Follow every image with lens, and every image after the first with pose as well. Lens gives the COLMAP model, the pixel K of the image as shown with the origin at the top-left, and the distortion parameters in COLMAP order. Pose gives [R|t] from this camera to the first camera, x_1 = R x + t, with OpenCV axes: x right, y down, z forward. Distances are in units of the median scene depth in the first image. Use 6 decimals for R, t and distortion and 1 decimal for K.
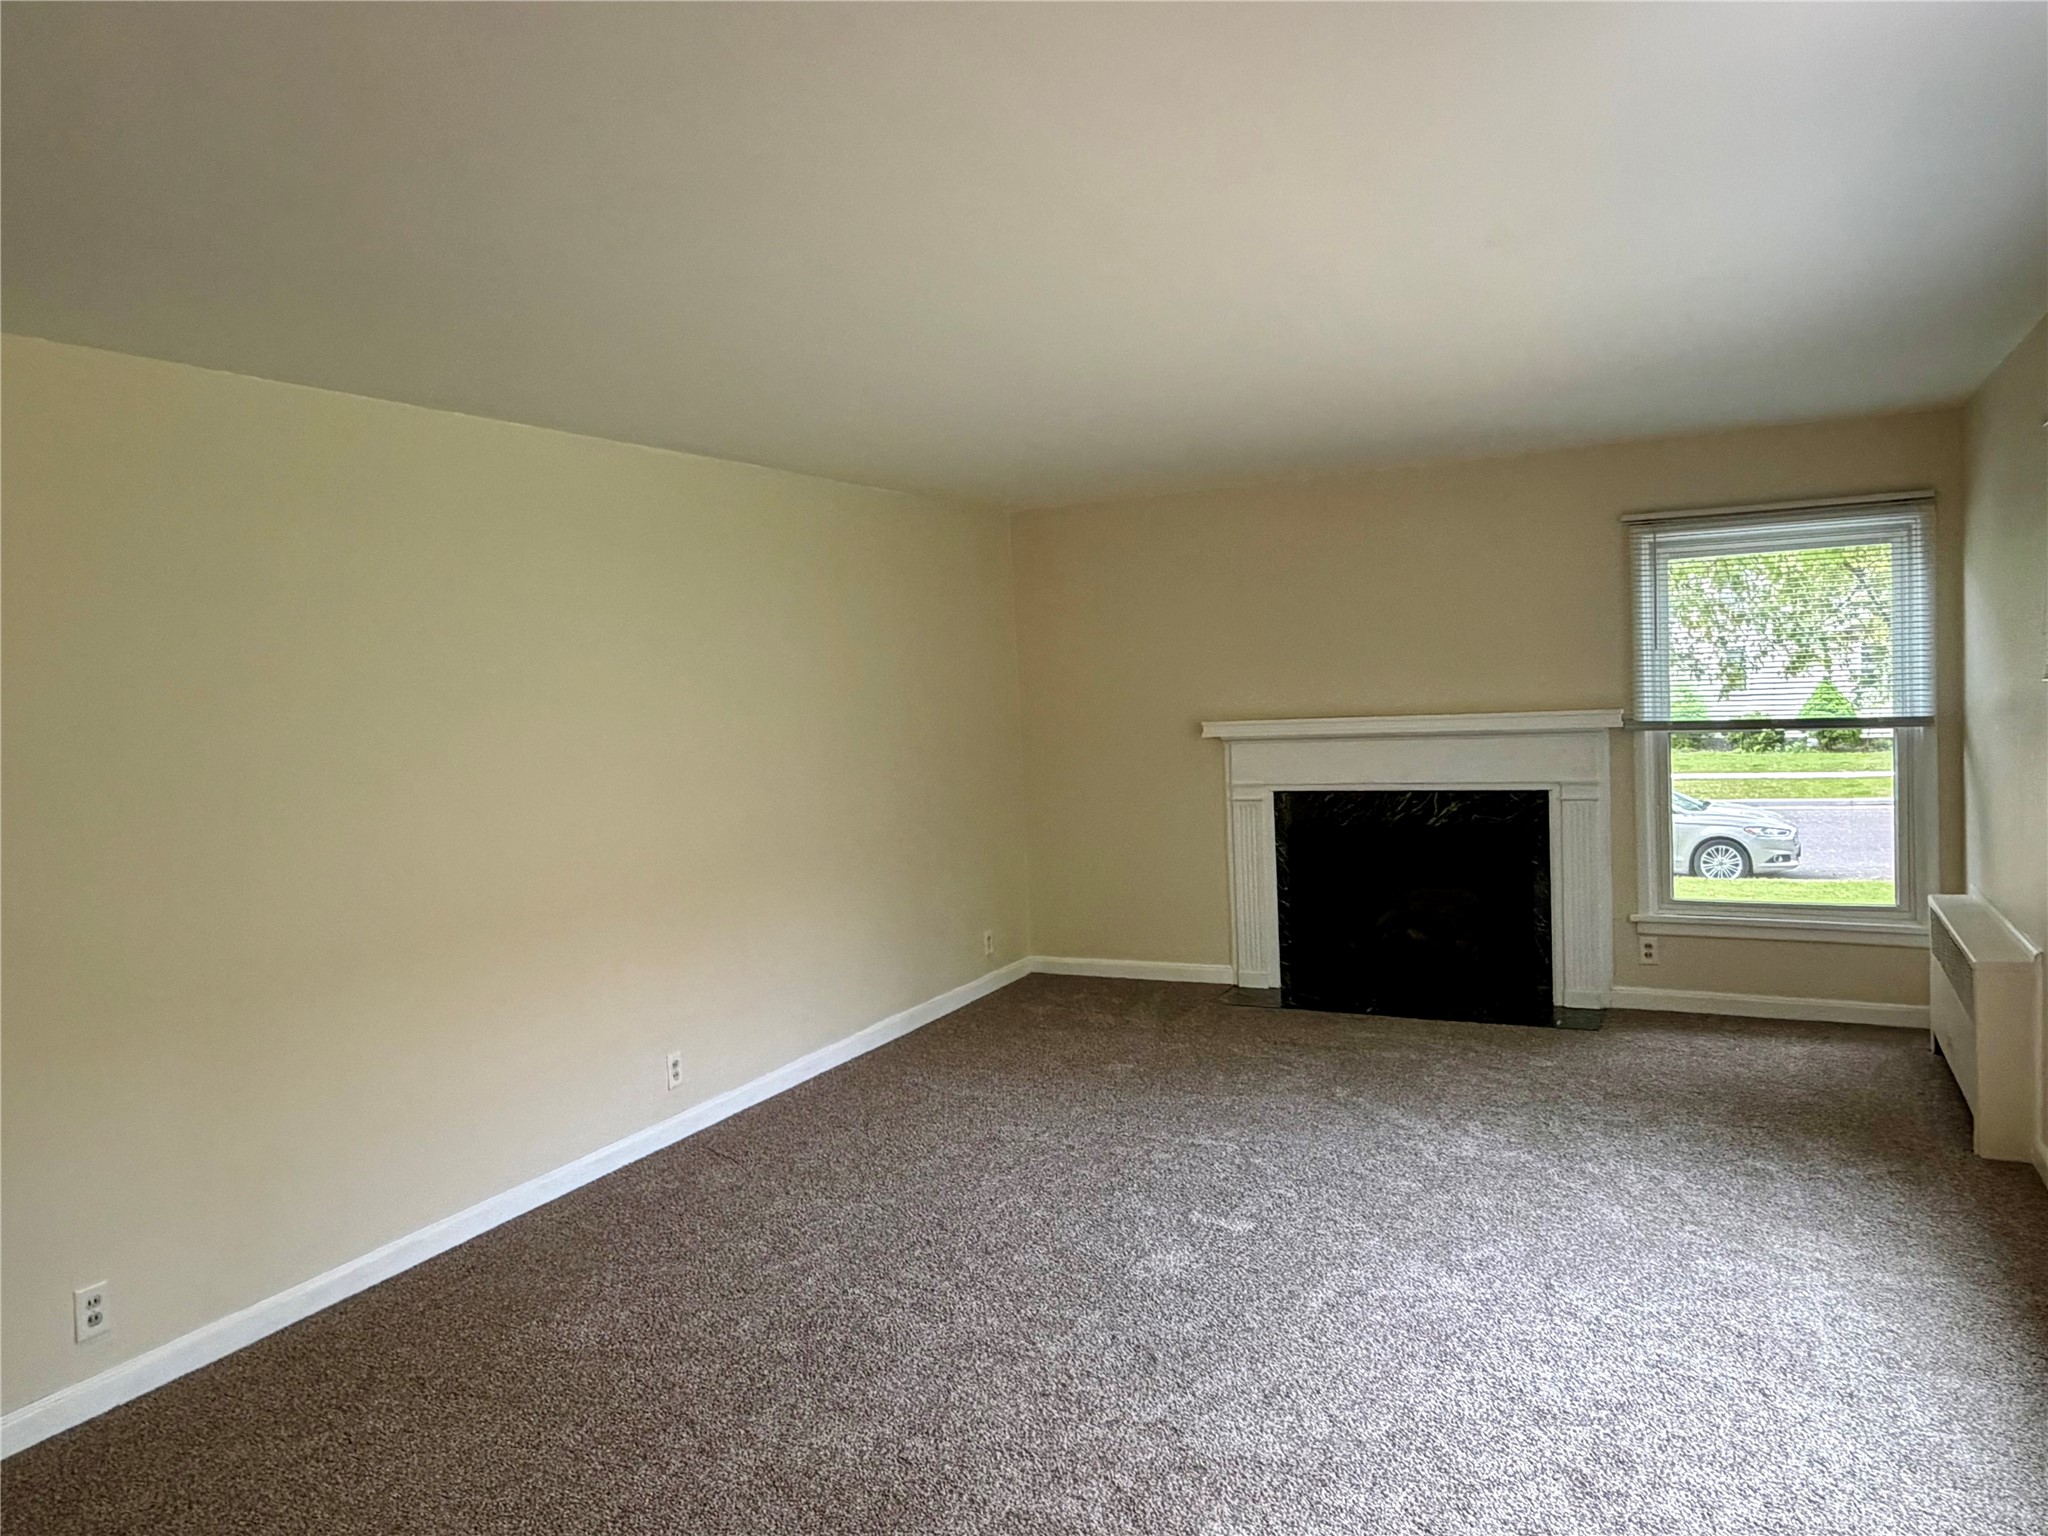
lens RADIAL K [[1389.1, 0, 1027.8], [0, 1389.1, 770.3], [0, 0, 1]] dist [-0.002400, -0.002395]
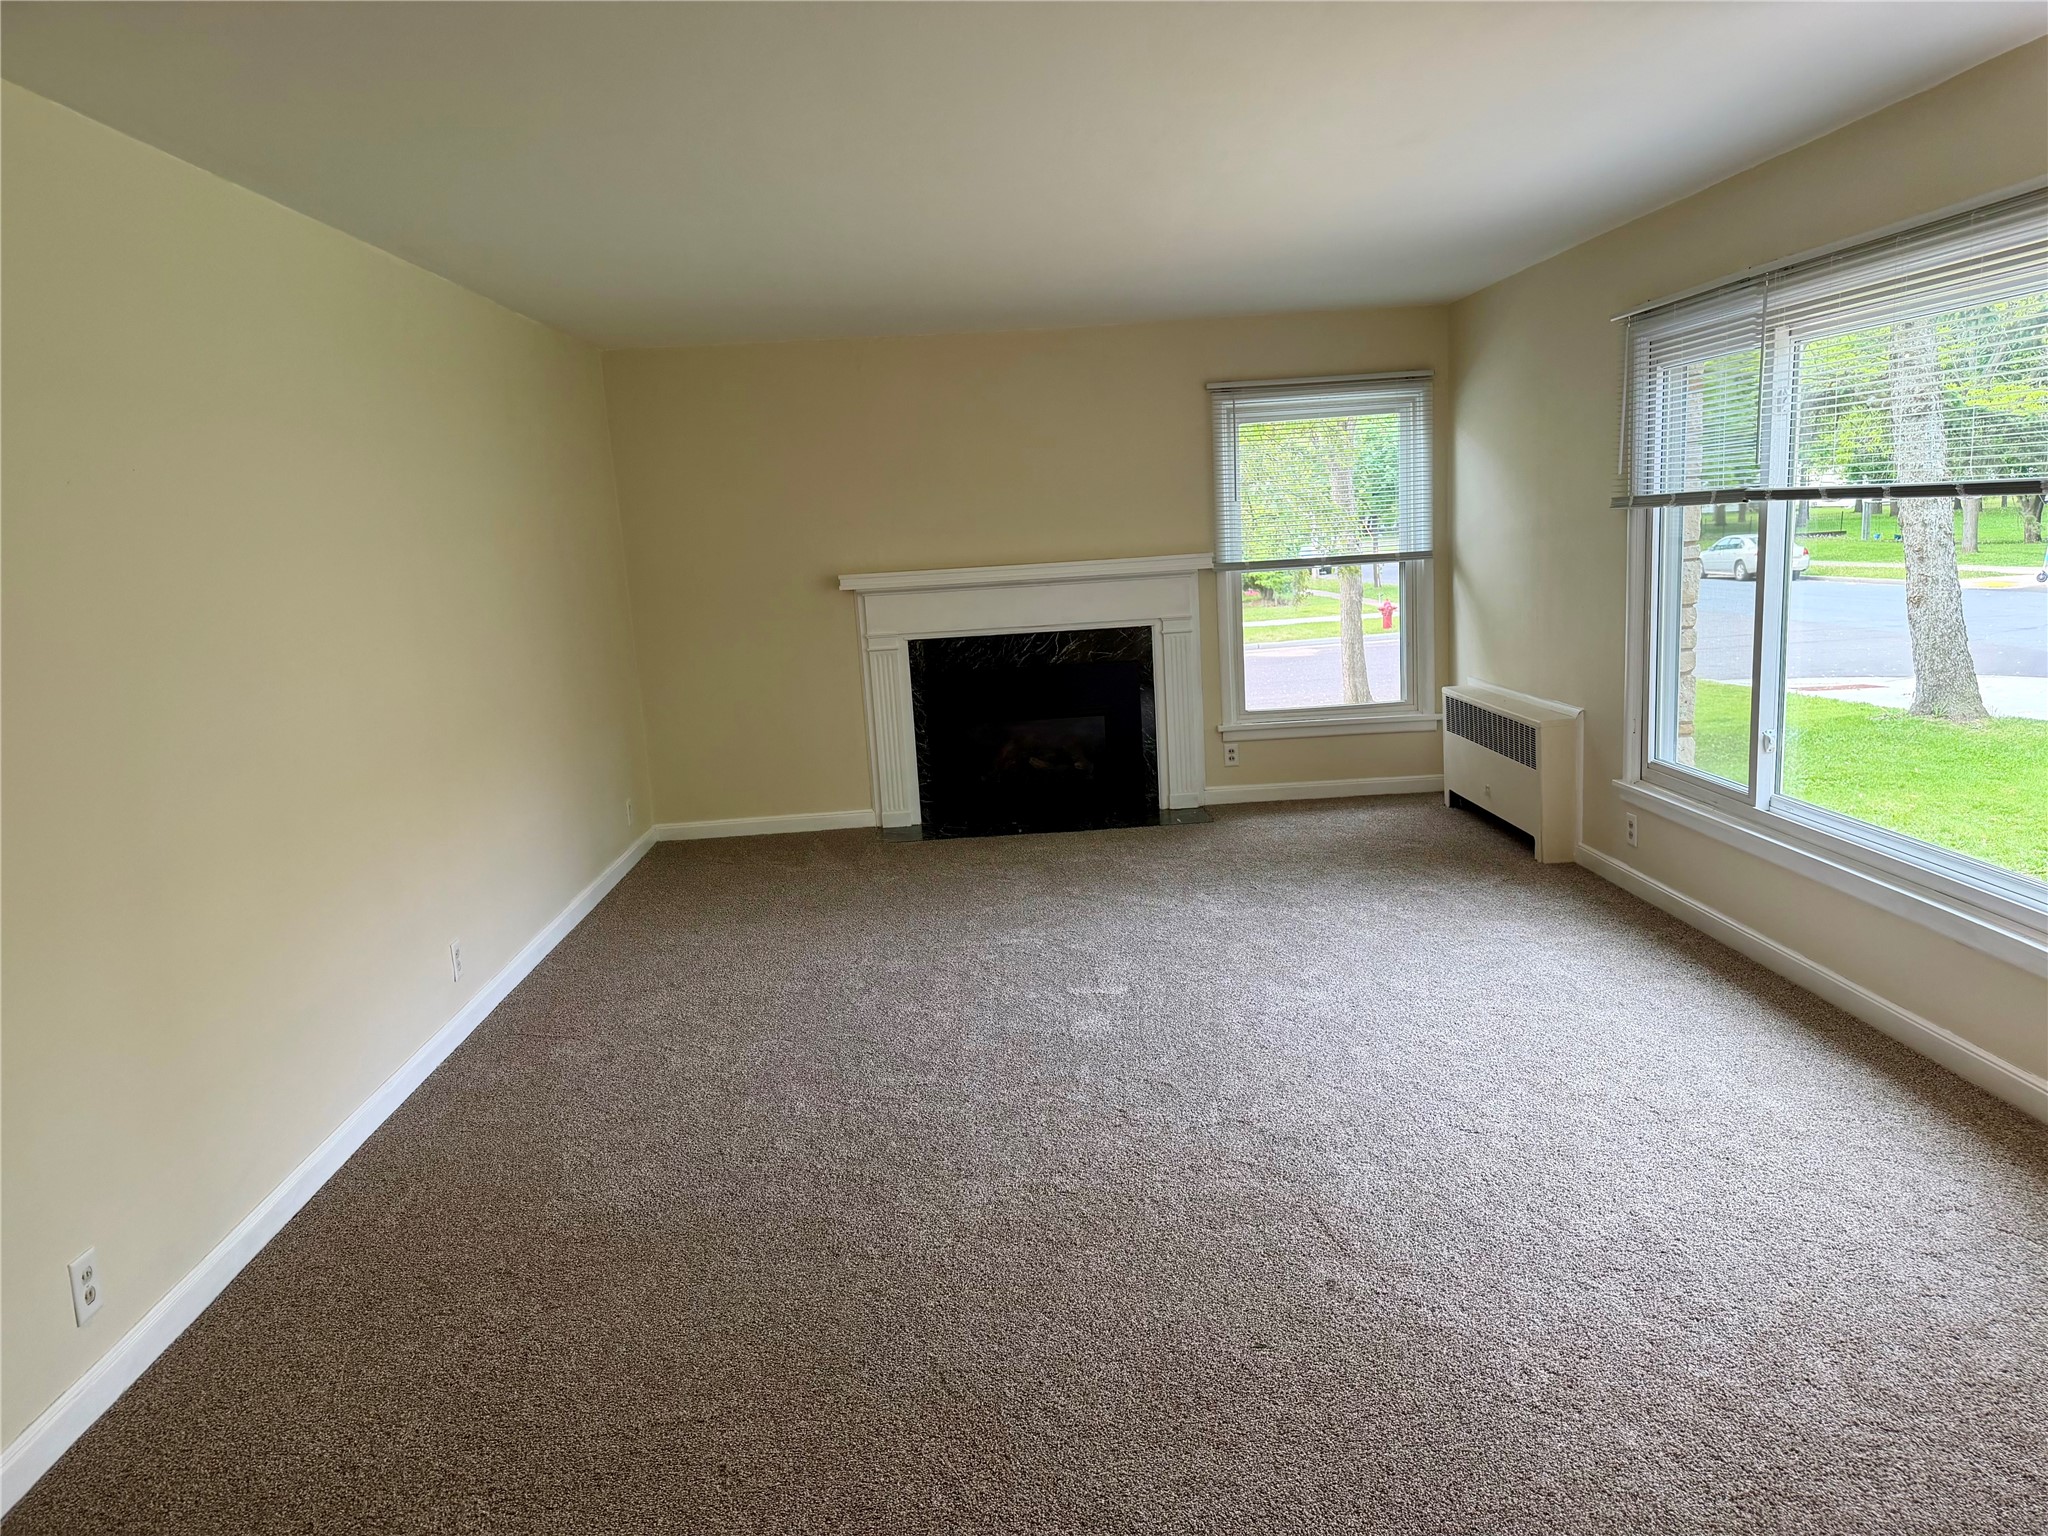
lens RADIAL K [[1414.0, 0, 1019.7], [0, 1414.0, 781.5], [0, 0, 1]] dist [0.056433, -0.026277]
pose [[0.877282, -0.092126, 0.471051, -0.298773], [0.050309, 0.993650, 0.100640, 0.020152], [-0.477331, -0.064591, 0.876346, 0.007789]]
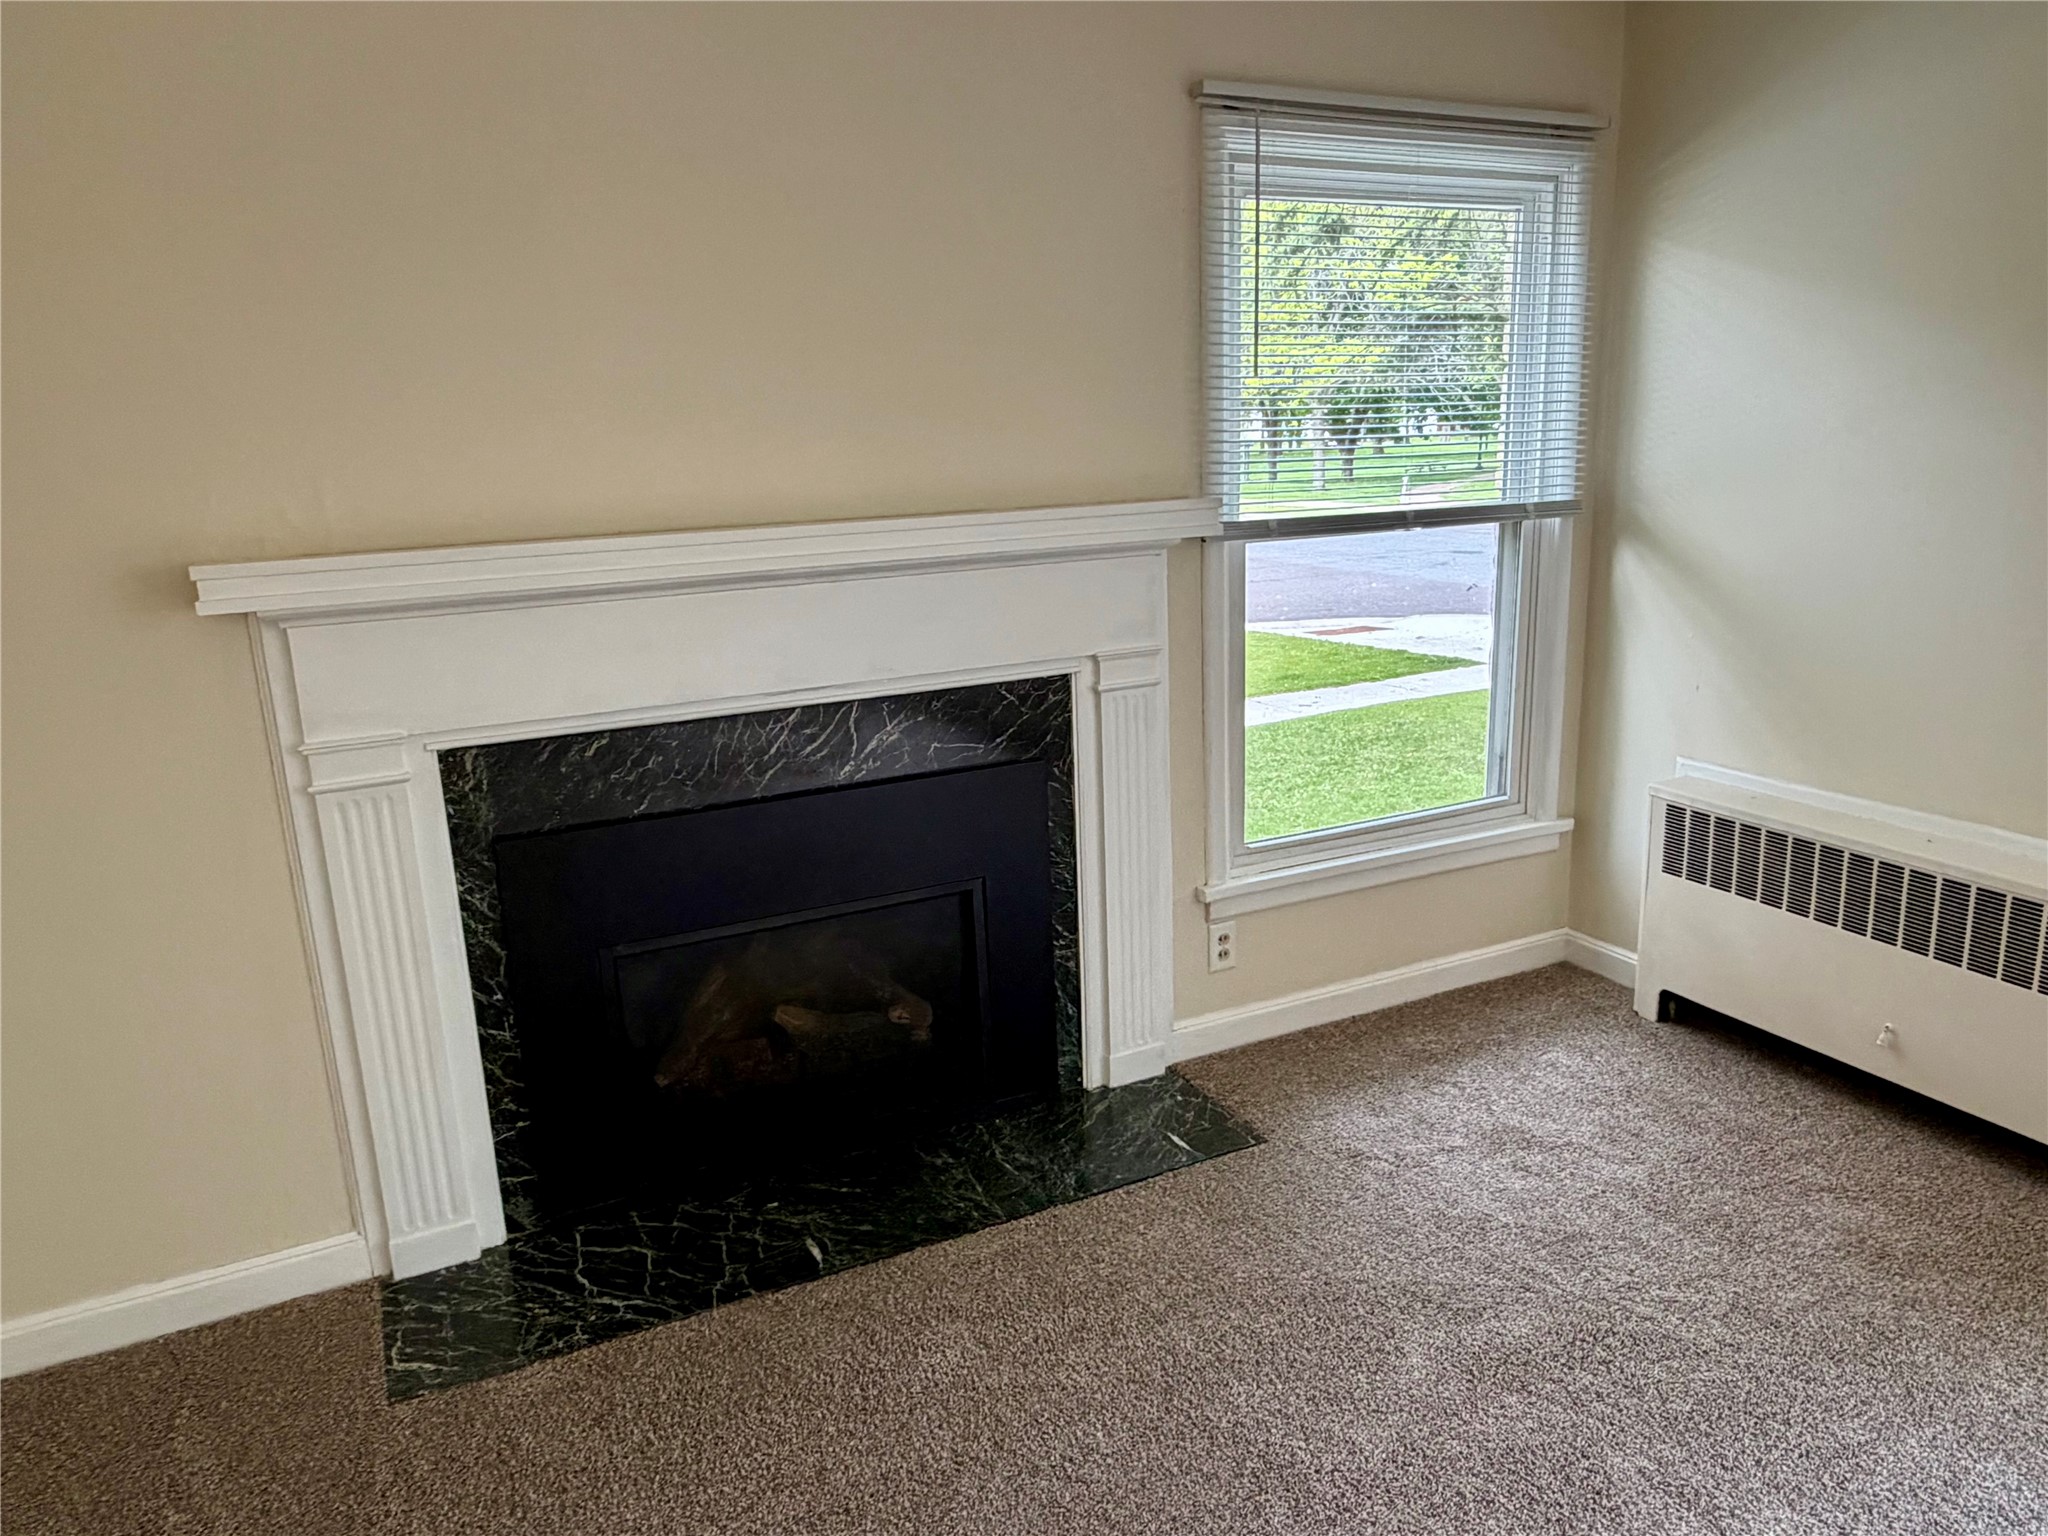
lens RADIAL K [[1389.1, 0, 1033.8], [0, 1389.1, 770.7], [0, 0, 1]] dist [-0.002400, -0.002395]
pose [[0.596286, -0.169585, 0.784655, -0.016160], [0.057523, 0.983946, 0.168943, -0.035510], [-0.800708, -0.055603, 0.596468, 0.742071]]
